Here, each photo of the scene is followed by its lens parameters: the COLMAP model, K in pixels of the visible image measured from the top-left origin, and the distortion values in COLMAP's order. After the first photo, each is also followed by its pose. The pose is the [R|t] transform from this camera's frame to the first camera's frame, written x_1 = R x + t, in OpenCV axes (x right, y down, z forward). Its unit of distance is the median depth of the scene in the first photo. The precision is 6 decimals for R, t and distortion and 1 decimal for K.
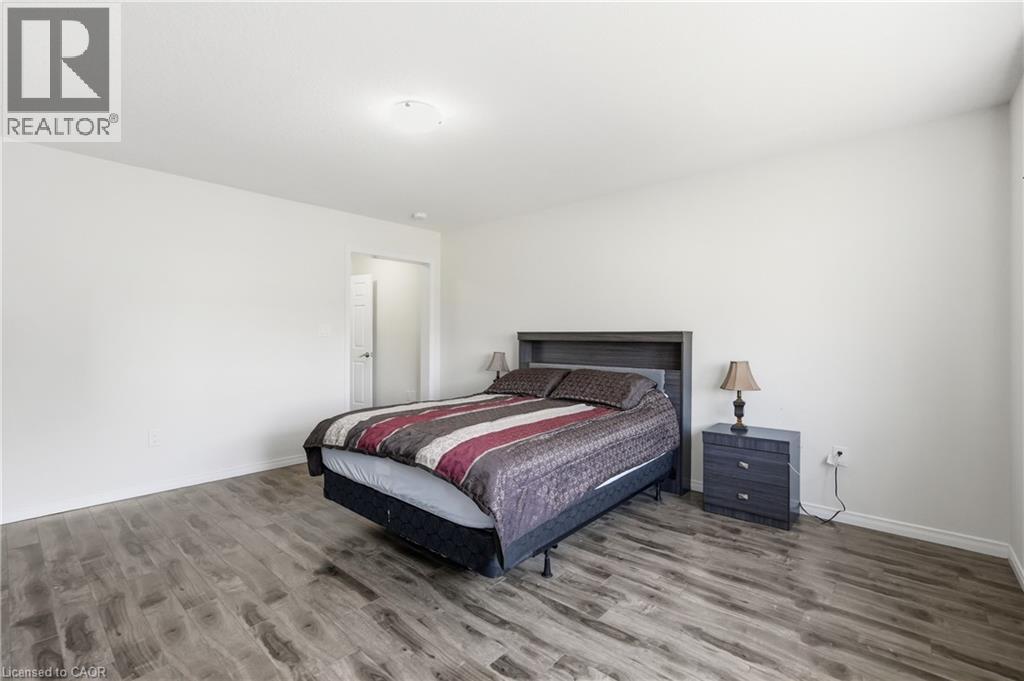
lens RADIAL K [[449.3, 0, 516.8], [0, 449.3, 335.3], [0, 0, 1]] dist [-0.002621, -0.000037]
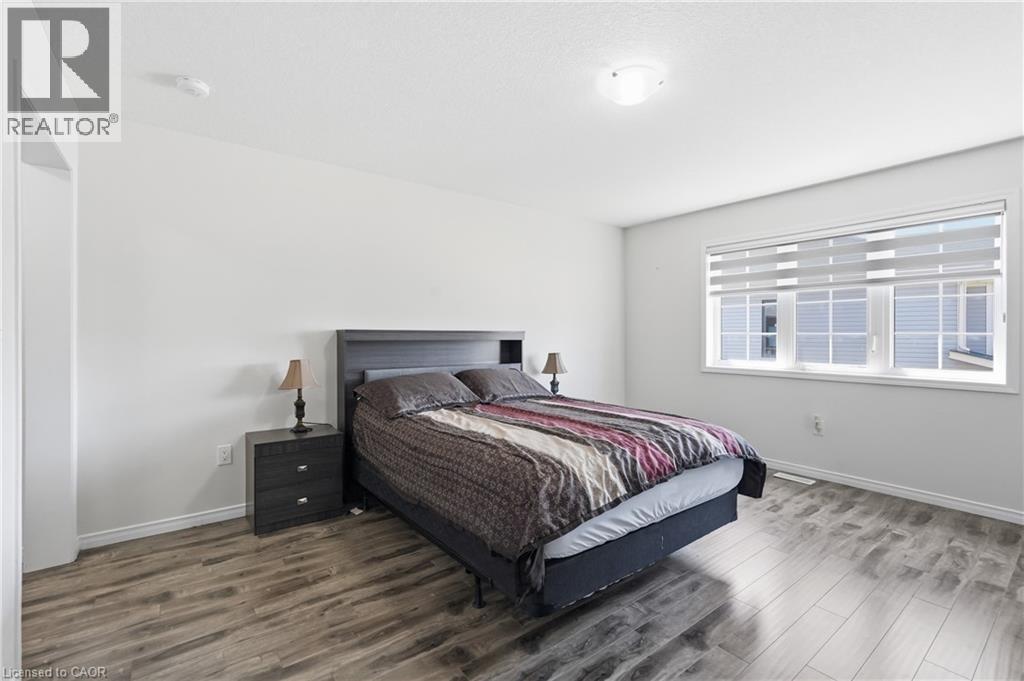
lens RADIAL K [[456.3, 0, 516.2], [0, 456.3, 338.3], [0, 0, 1]] dist [-0.007243, 0.000354]
pose [[0.196540, -0.012781, 0.980412, -0.886836], [0.001845, 0.999918, 0.012666, -0.004492], [-0.980494, -0.000680, 0.196548, 0.816299]]
